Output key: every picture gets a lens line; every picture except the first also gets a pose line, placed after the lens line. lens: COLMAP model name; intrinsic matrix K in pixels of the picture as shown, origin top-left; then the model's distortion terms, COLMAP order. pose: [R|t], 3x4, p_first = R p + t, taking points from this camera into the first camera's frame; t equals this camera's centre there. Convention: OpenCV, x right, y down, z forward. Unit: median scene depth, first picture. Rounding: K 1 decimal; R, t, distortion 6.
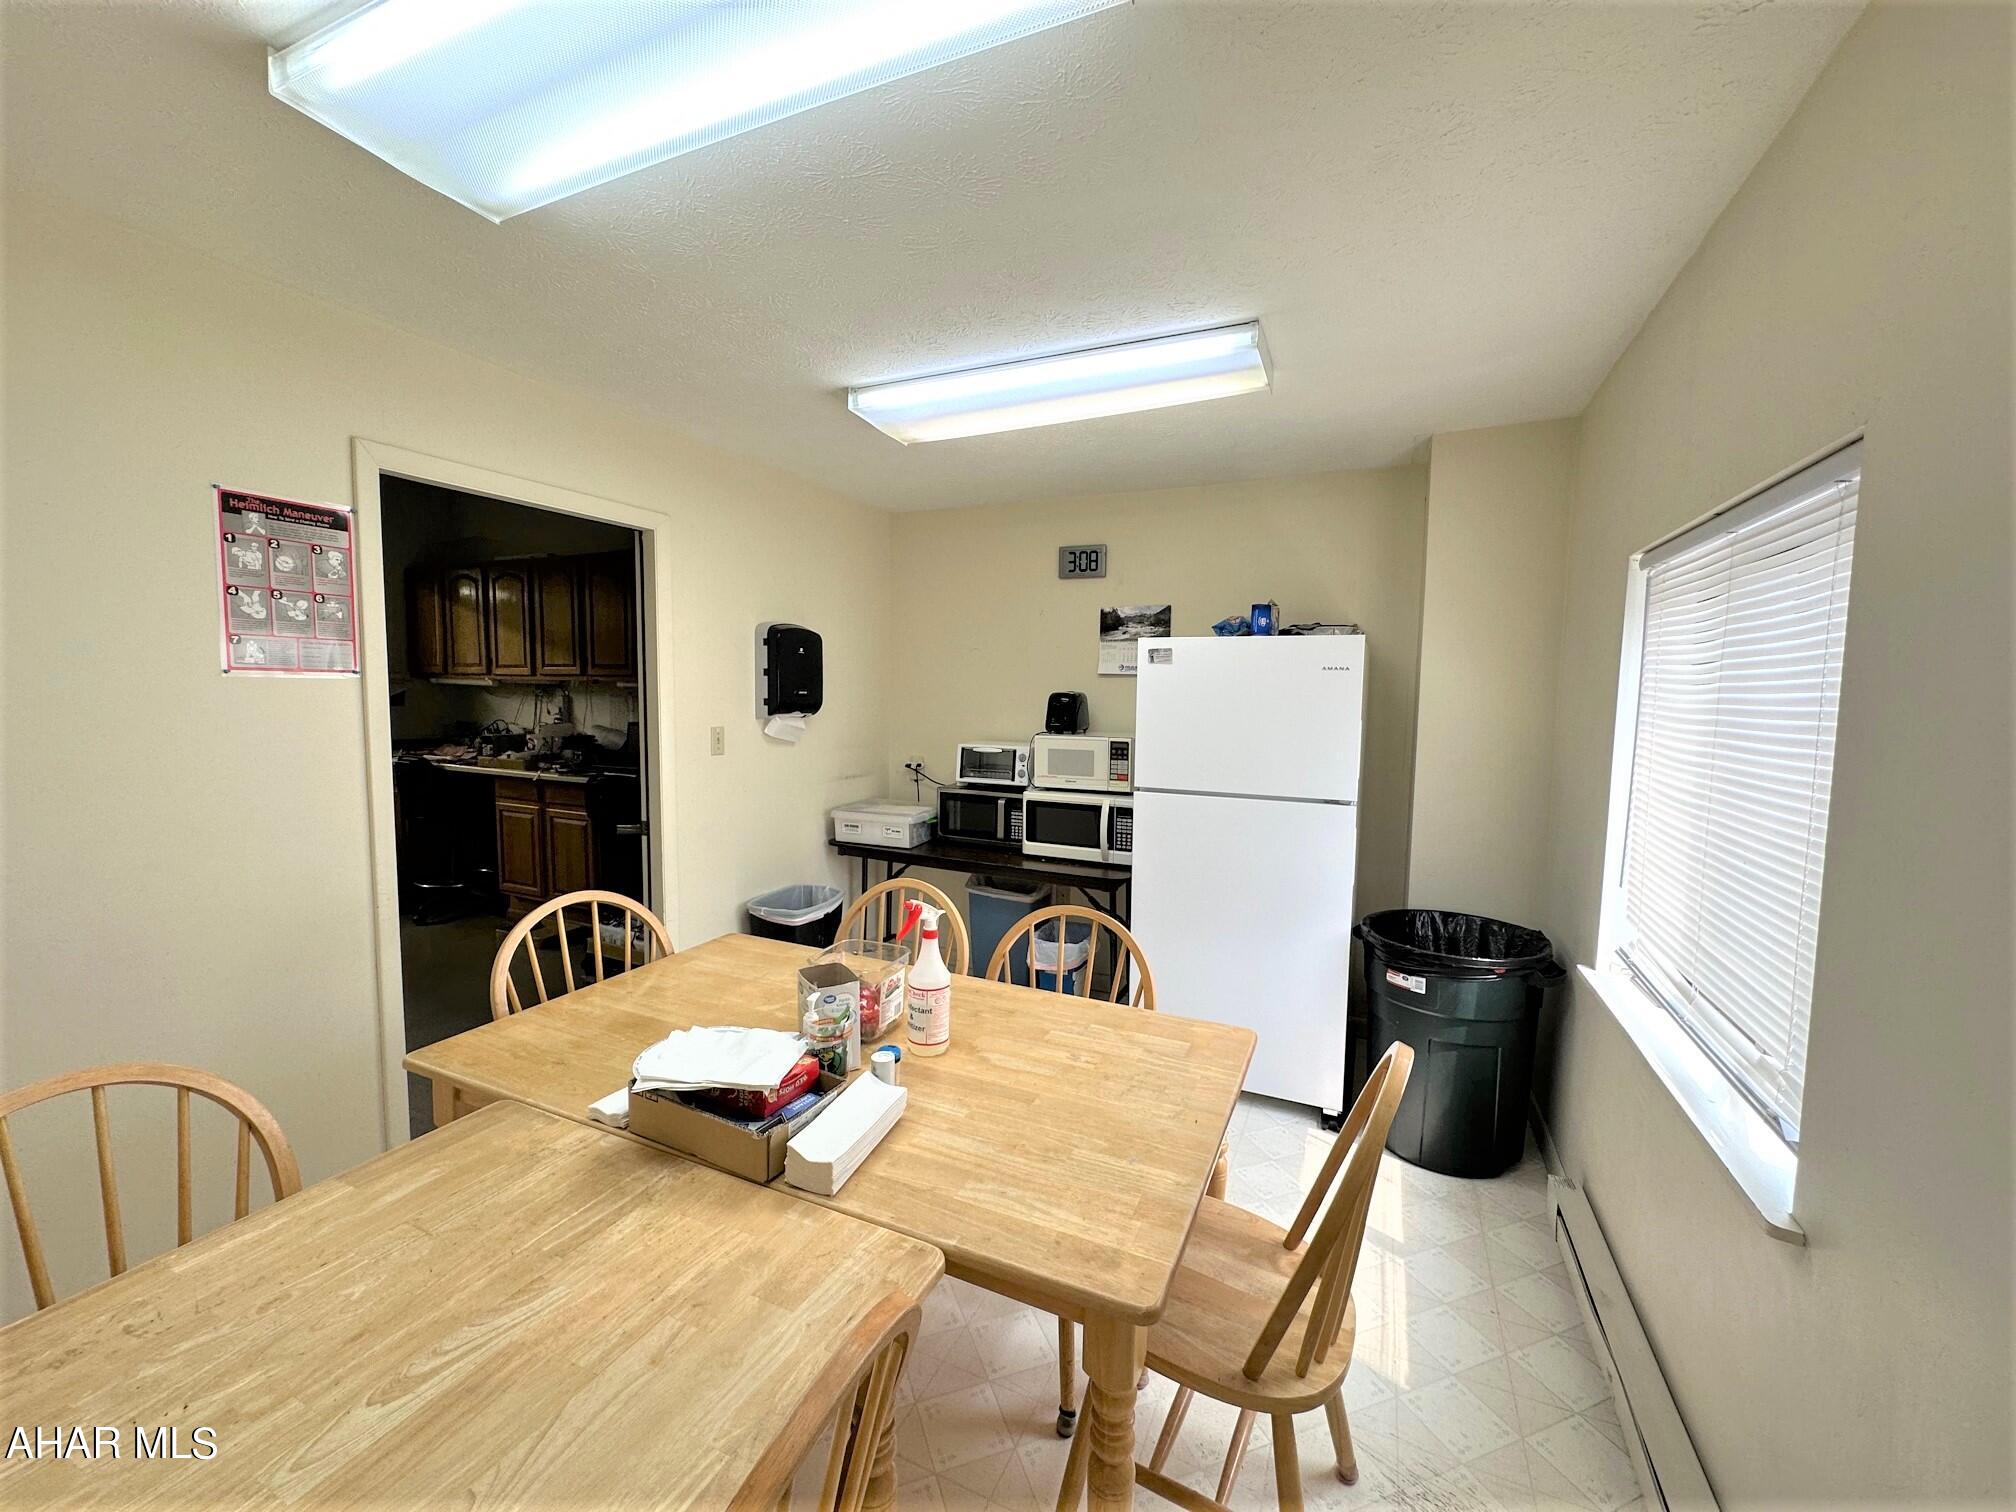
lens RADIAL K [[802.9, 0, 1008.0], [0, 802.9, 756.0], [0, 0, 1]] dist [-0.001257, 0.000471]
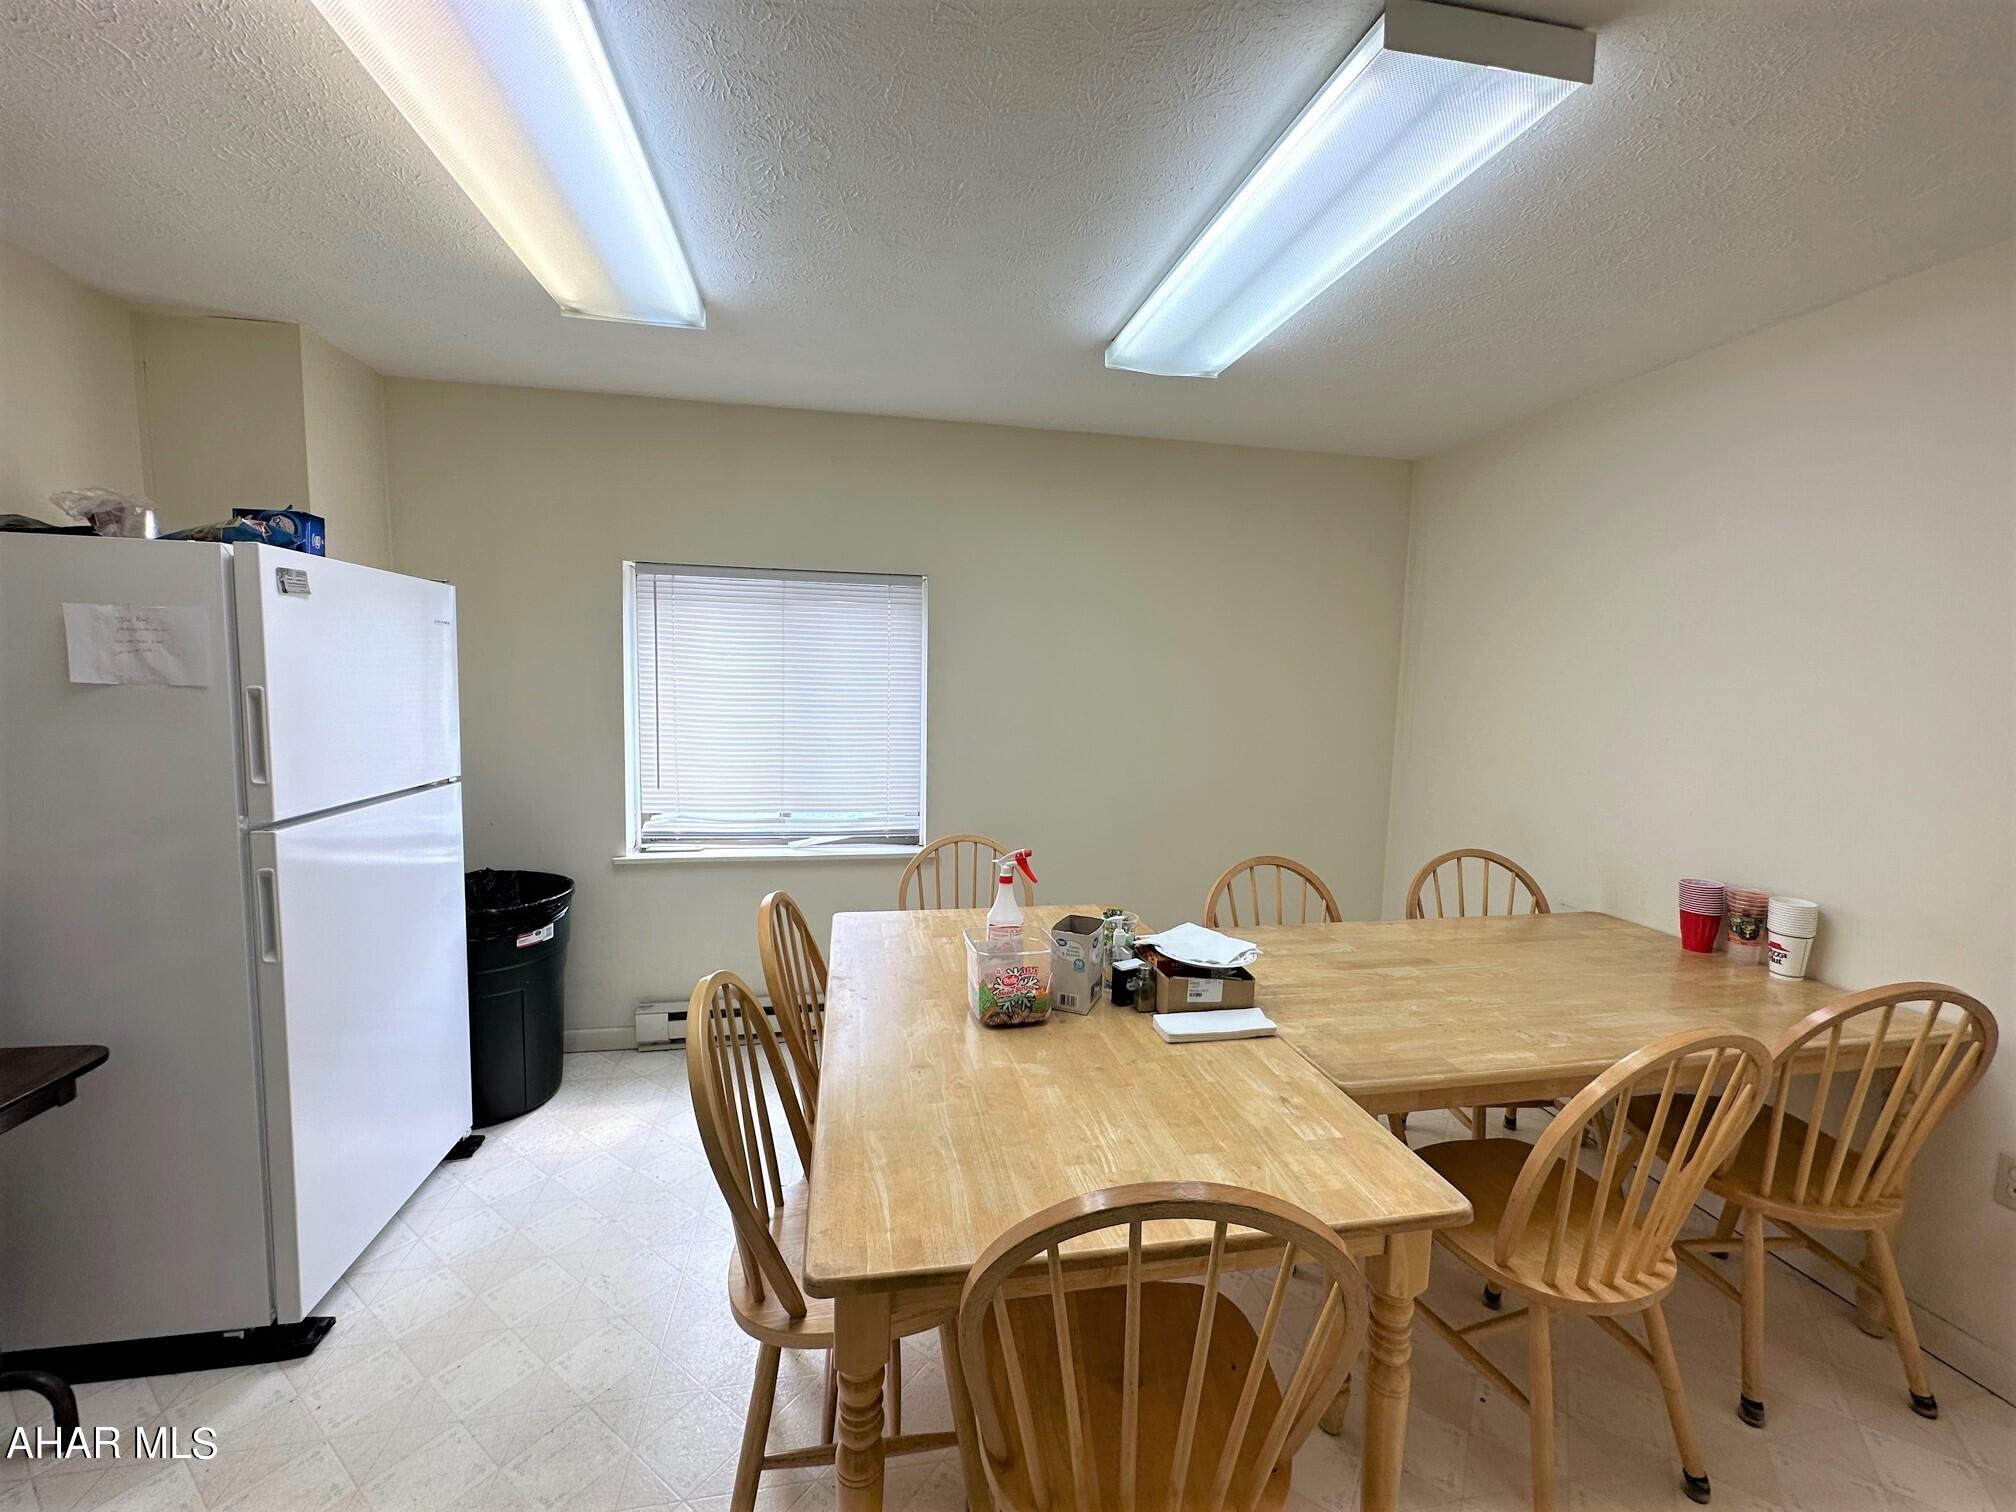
lens RADIAL K [[802.9, 0, 1008.0], [0, 802.9, 756.0], [0, 0, 1]] dist [-0.001257, 0.000471]
pose [[-0.579793, -0.103566, 0.808155, -0.697181], [0.033741, 0.987986, 0.150818, -0.088071], [-0.814065, 0.114711, -0.569332, 1.125804]]
